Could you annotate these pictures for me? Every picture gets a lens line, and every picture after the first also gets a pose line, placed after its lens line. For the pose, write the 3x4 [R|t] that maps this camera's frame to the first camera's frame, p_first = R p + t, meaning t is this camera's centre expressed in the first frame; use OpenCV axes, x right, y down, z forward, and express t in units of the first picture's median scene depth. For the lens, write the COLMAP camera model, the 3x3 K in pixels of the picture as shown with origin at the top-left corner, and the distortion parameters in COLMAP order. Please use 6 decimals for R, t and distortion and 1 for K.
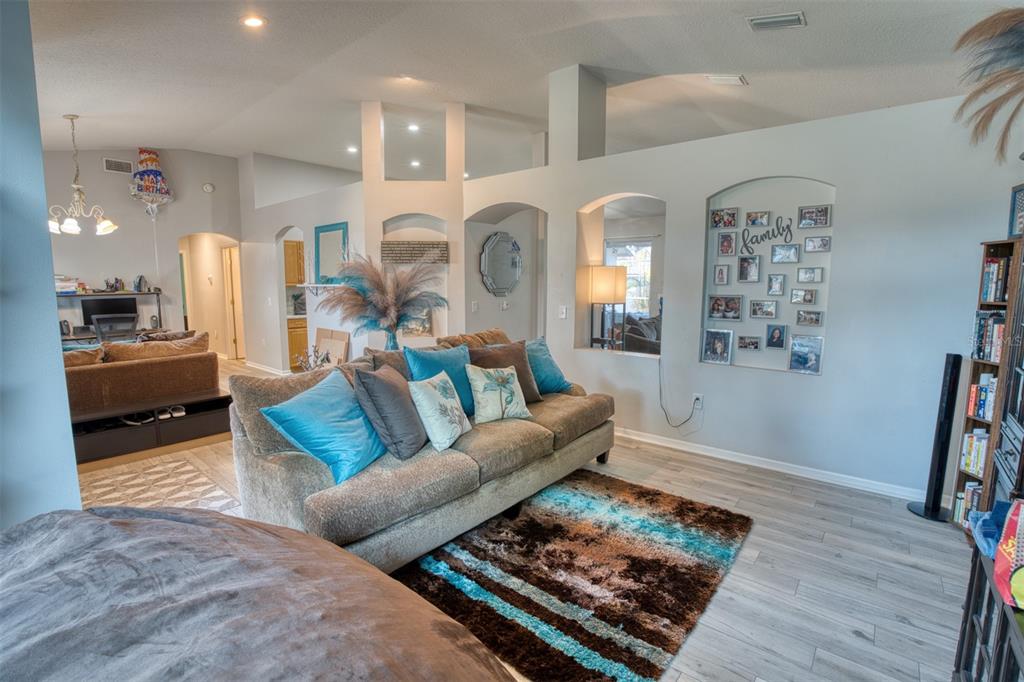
lens RADIAL K [[479.7, 0, 508.0], [0, 479.7, 342.6], [0, 0, 1]] dist [-0.039673, 0.008099]
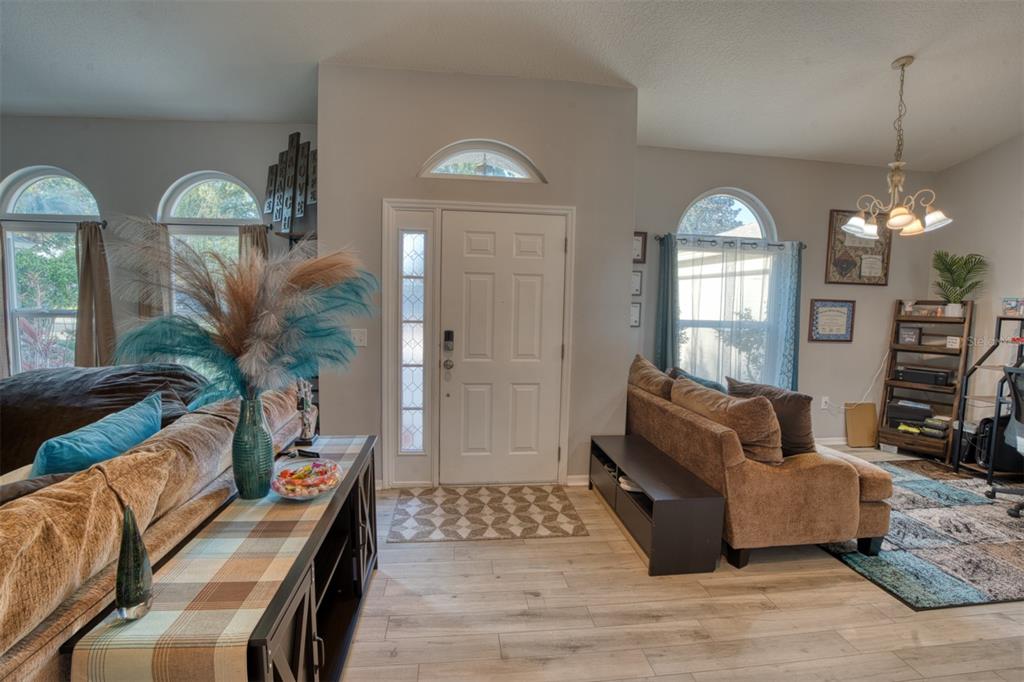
lens RADIAL K [[479.7, 0, 508.1], [0, 479.7, 335.2], [0, 0, 1]] dist [-0.039673, 0.008099]
pose [[-0.682139, 0.039061, -0.730179, -0.064416], [-0.112883, 0.980976, 0.157934, -0.185696], [0.722457, 0.190158, -0.664752, 1.466334]]
